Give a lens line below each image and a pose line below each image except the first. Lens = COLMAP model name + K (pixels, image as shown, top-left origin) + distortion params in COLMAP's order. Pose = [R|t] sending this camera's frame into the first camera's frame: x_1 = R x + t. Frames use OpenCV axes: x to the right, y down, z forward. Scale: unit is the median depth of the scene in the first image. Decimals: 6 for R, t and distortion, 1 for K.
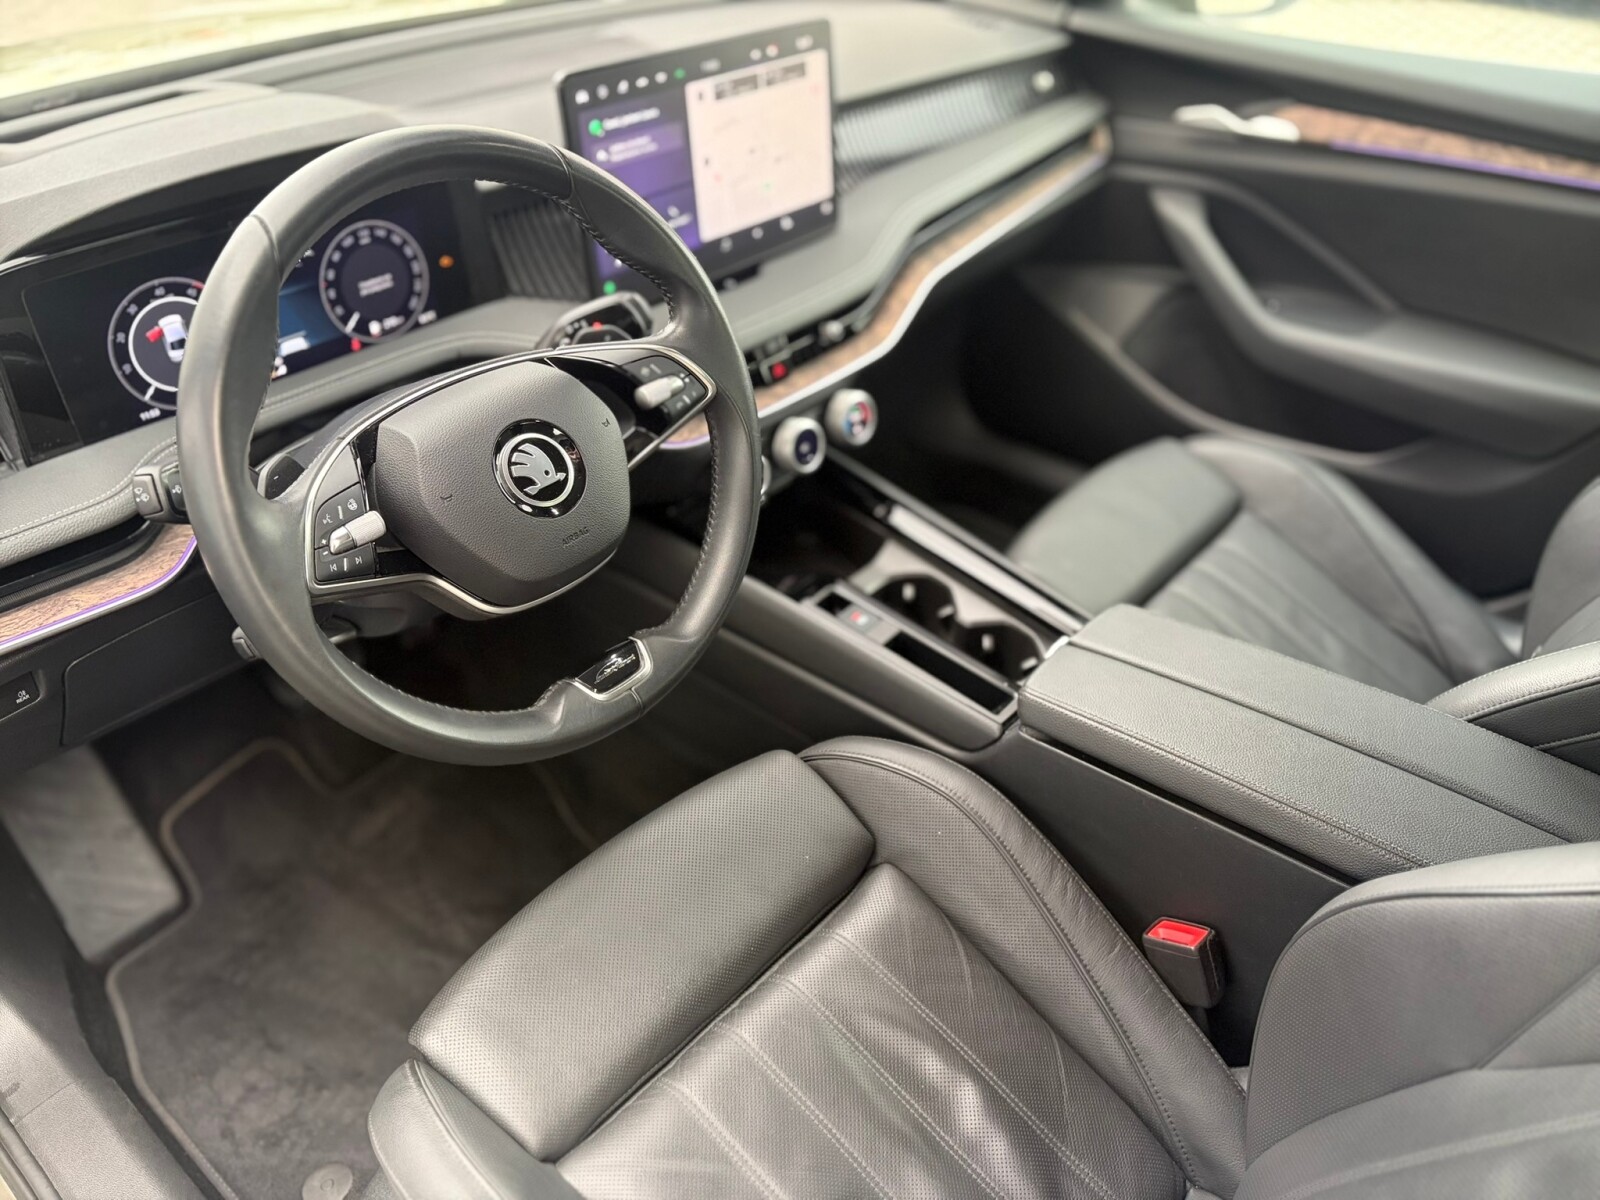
lens RADIAL K [[1239.0, 0, 800.0], [0, 1239.0, 600.0], [0, 0, 1]] dist [0.032733, -0.005263]
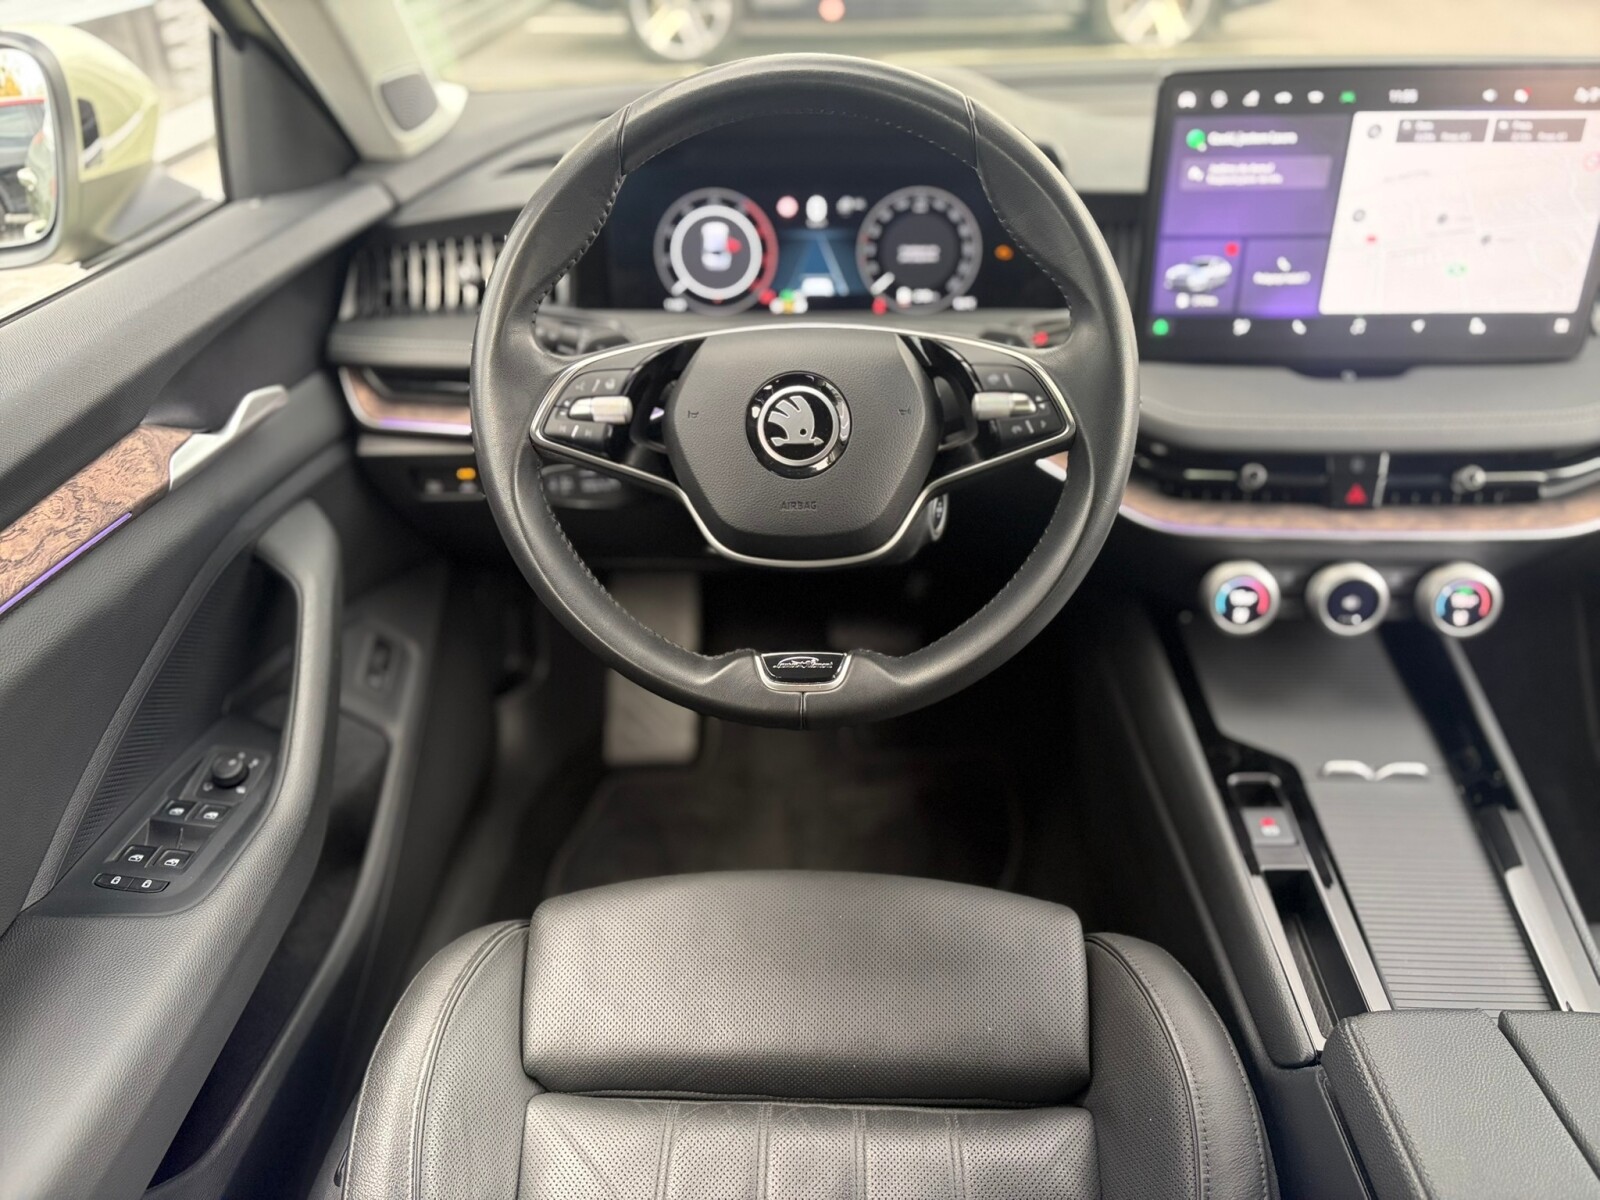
lens RADIAL K [[1221.9, 0, 800.0], [0, 1221.9, 600.0], [0, 0, 1]] dist [0.032102, -0.028629]
pose [[0.625329, 0.387673, -0.677255, 0.358899], [-0.439952, 0.891939, 0.104341, -0.066145], [0.644520, 0.232713, 0.728313, 0.286467]]
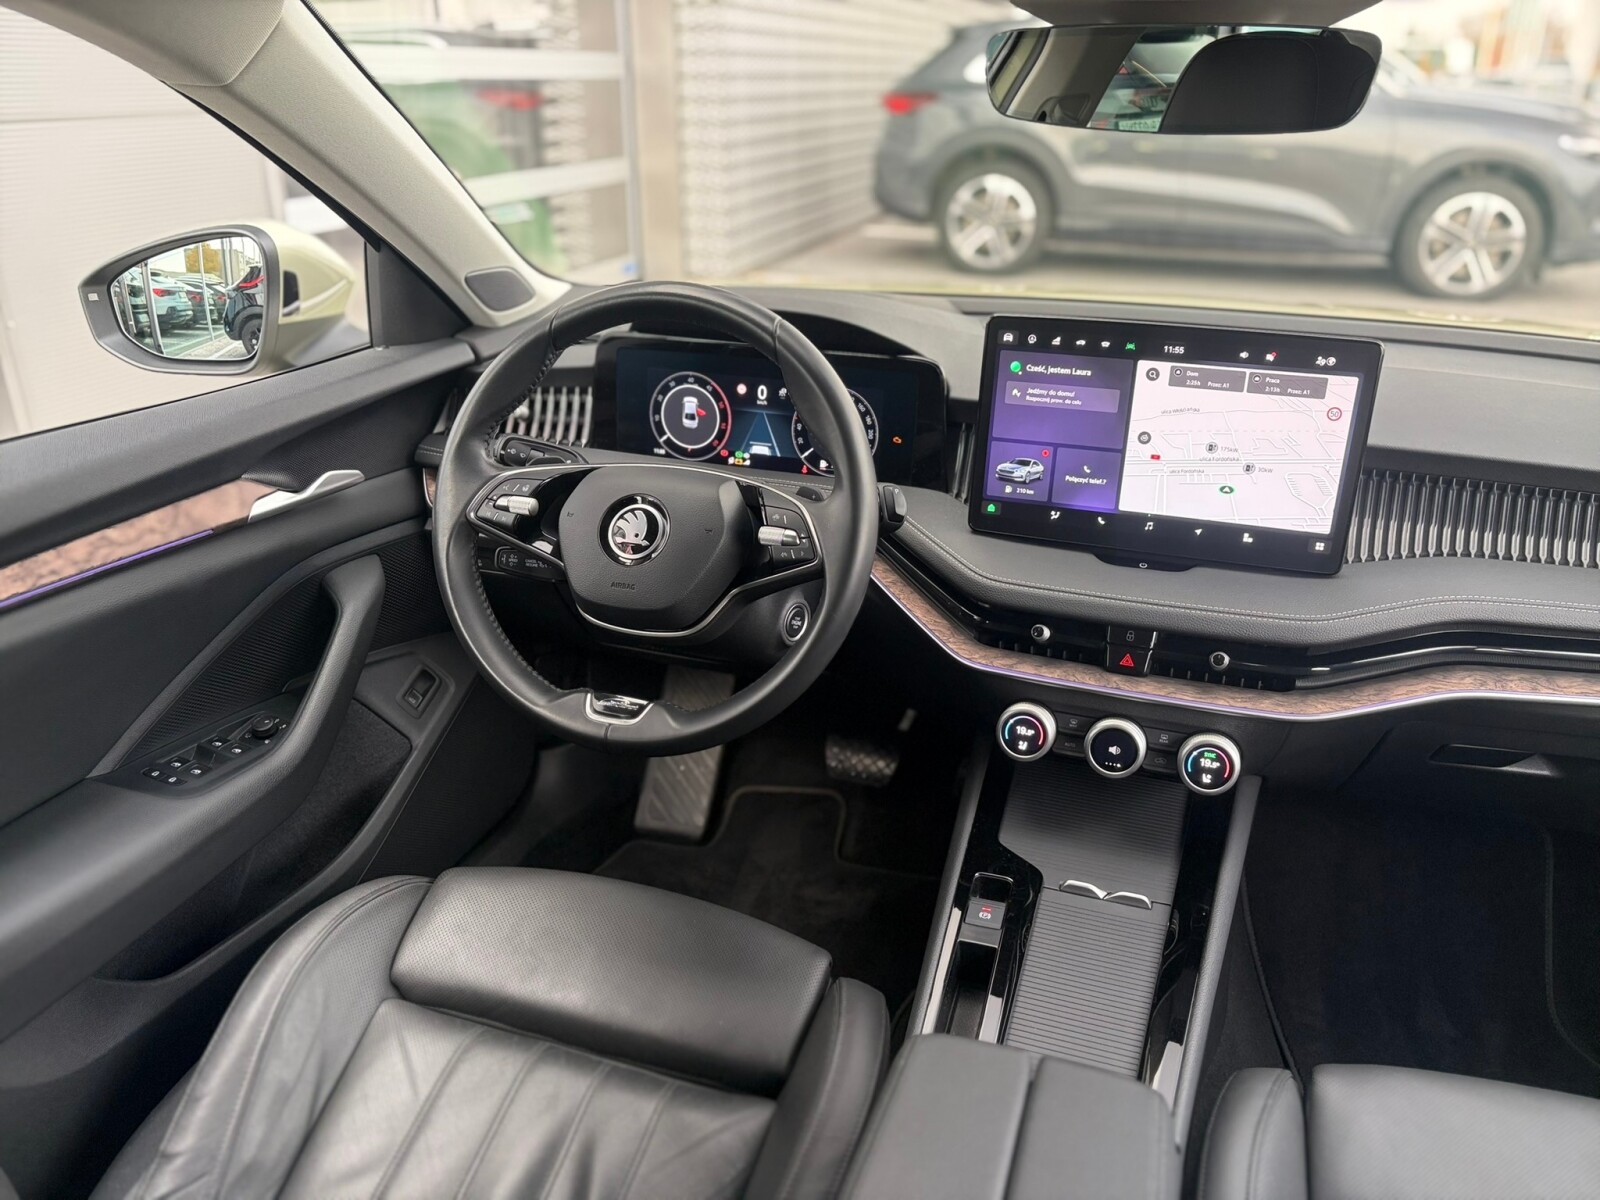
lens RADIAL K [[1202.8, 0, 800.0], [0, 1202.8, 600.0], [0, 0, 1]] dist [0.075015, -0.122120]
pose [[0.387568, 0.356114, -0.850279, 0.748362], [-0.554019, 0.827190, 0.093915, -0.202967], [0.736787, 0.434672, 0.517886, 0.394015]]
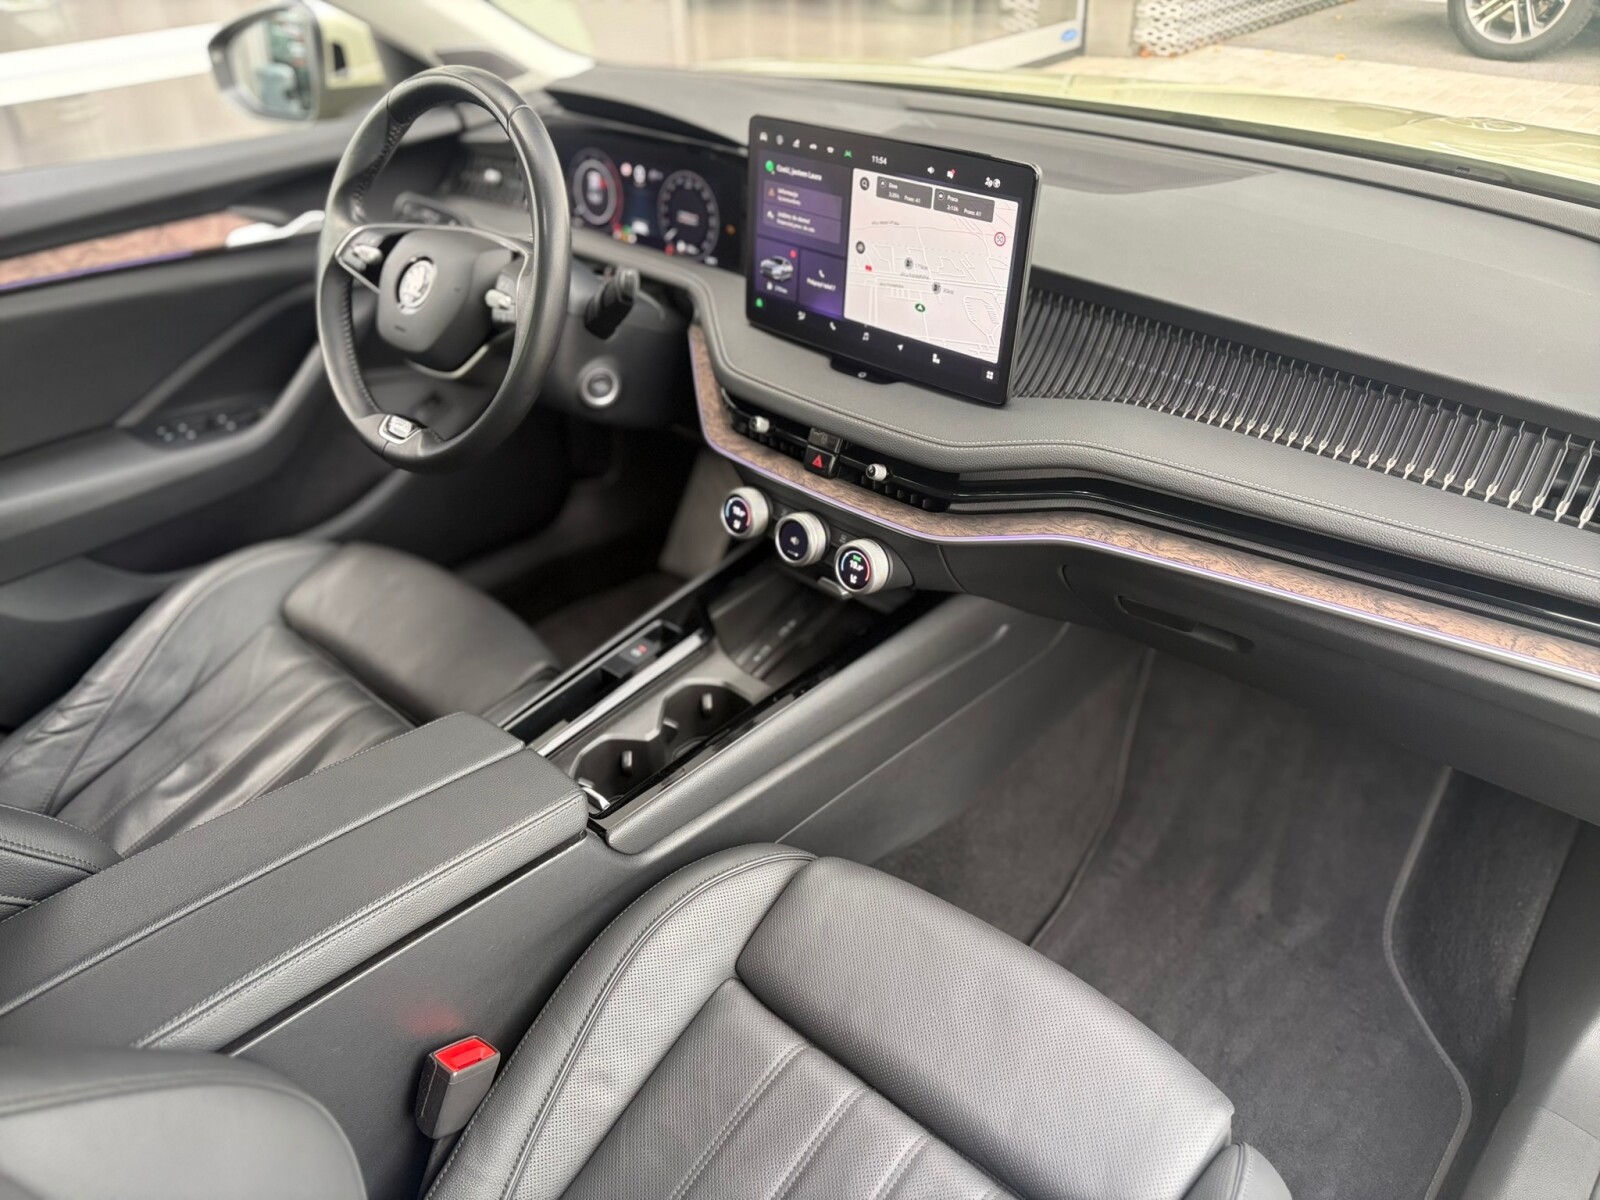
lens RADIAL K [[1221.9, 0, 800.0], [0, 1221.9, 600.0], [0, 0, 1]] dist [0.032102, -0.028629]
pose [[-0.019405, 0.532029, -0.846504, 1.016917], [-0.581919, 0.682470, 0.442273, -0.625386], [0.813015, 0.501179, 0.296354, 0.888309]]
